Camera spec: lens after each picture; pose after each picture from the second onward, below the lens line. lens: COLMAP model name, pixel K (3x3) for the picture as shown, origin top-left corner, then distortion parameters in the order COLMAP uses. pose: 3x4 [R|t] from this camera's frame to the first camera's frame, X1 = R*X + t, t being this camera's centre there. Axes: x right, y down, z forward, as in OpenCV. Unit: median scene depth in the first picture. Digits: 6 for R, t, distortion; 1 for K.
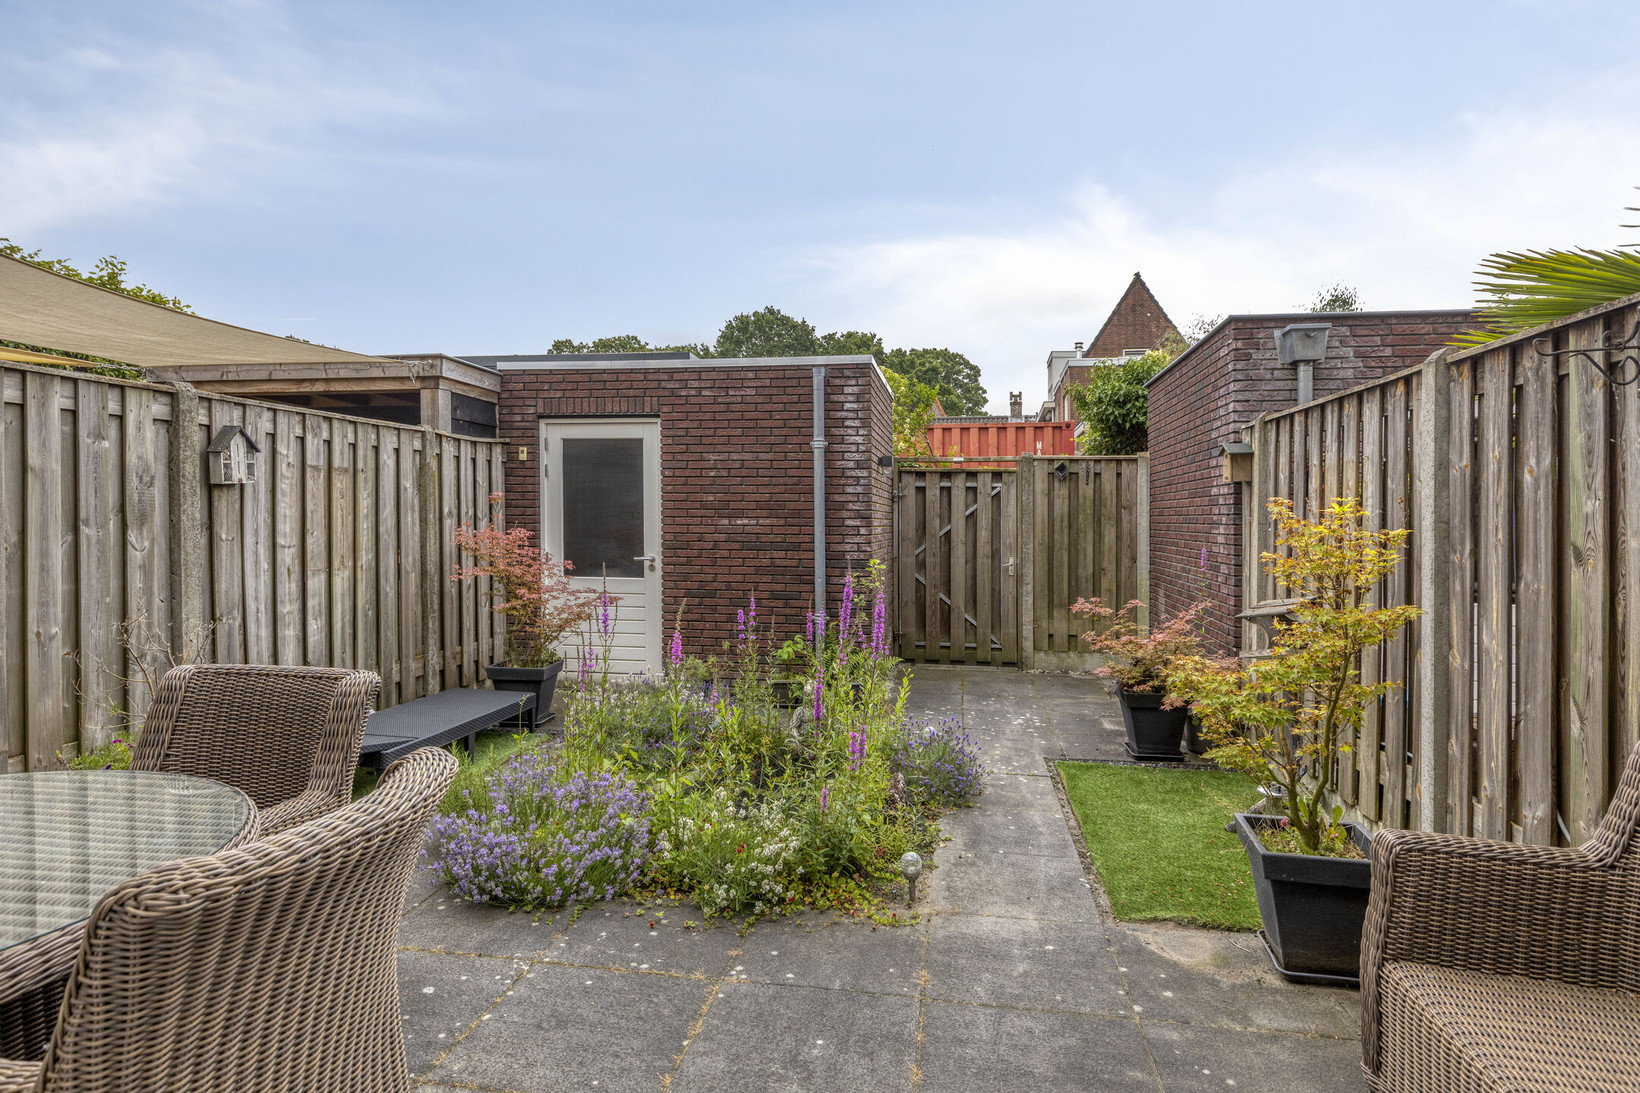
lens RADIAL K [[874.1, 0, 820.0], [0, 874.1, 546.5], [0, 0, 1]] dist [0.000616, -0.000299]
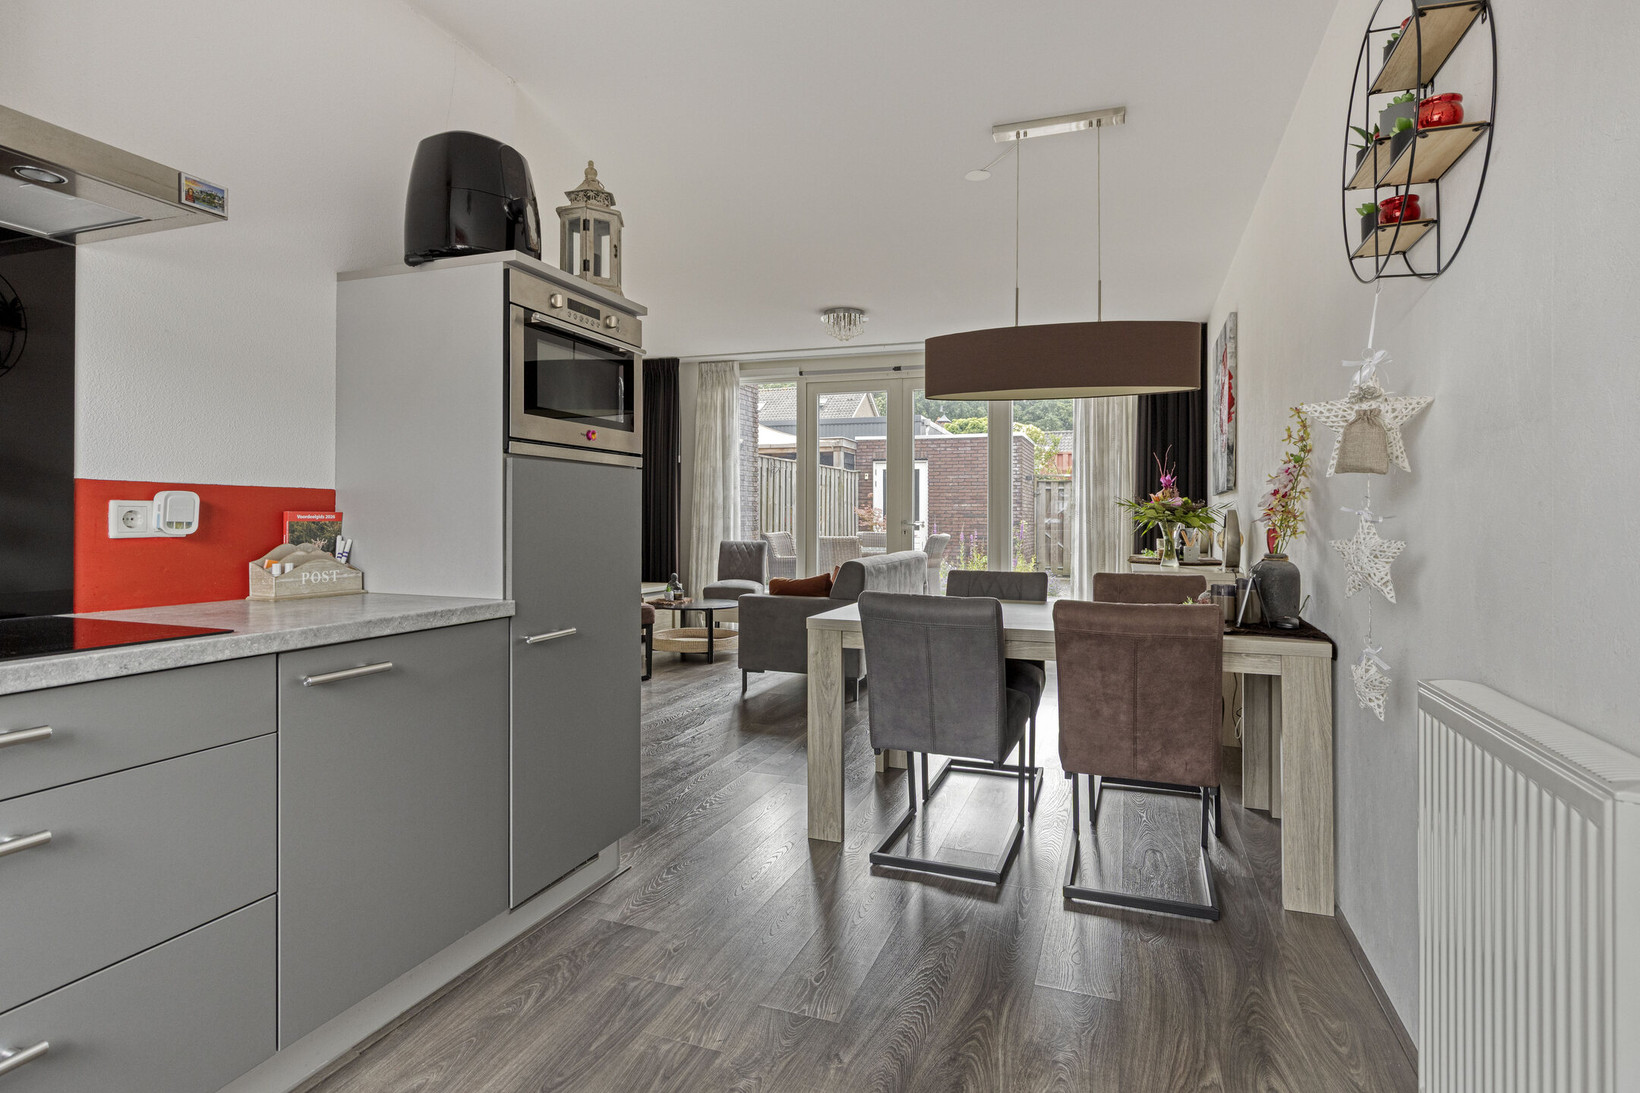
lens RADIAL K [[853.8, 0, 820.0], [0, 853.8, 546.5], [0, 0, 1]] dist [-0.000275, -0.000009]
pose [[0.981498, 0.003596, -0.191436, -0.030179], [-0.003748, 0.999993, -0.000435, 0.083524], [0.191433, 0.001144, 0.981505, -1.288010]]
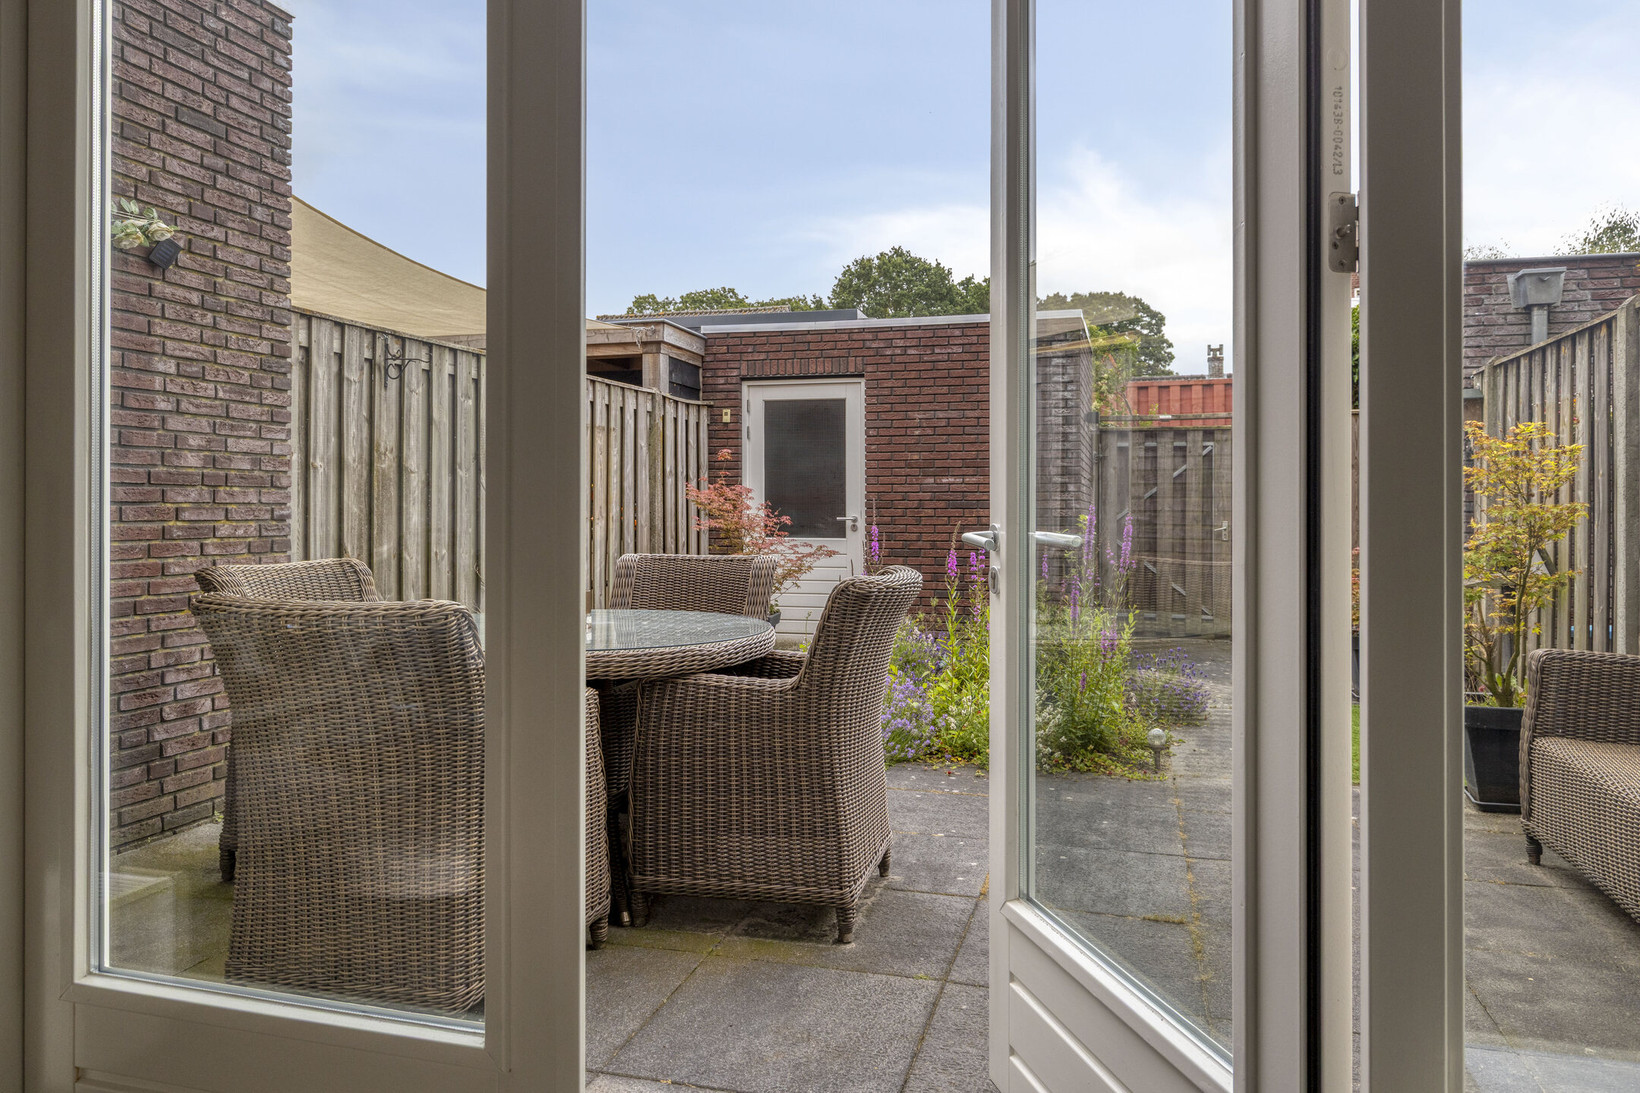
lens RADIAL K [[1092.6, 0, 820.0], [0, 1092.6, 546.5], [0, 0, 1]] dist [0.001796, -0.001815]
pose [[0.992418, -0.000520, -0.122905, -0.080488], [0.000623, 0.999999, 0.000796, 0.046423], [0.122904, -0.000867, 0.992418, -0.254798]]
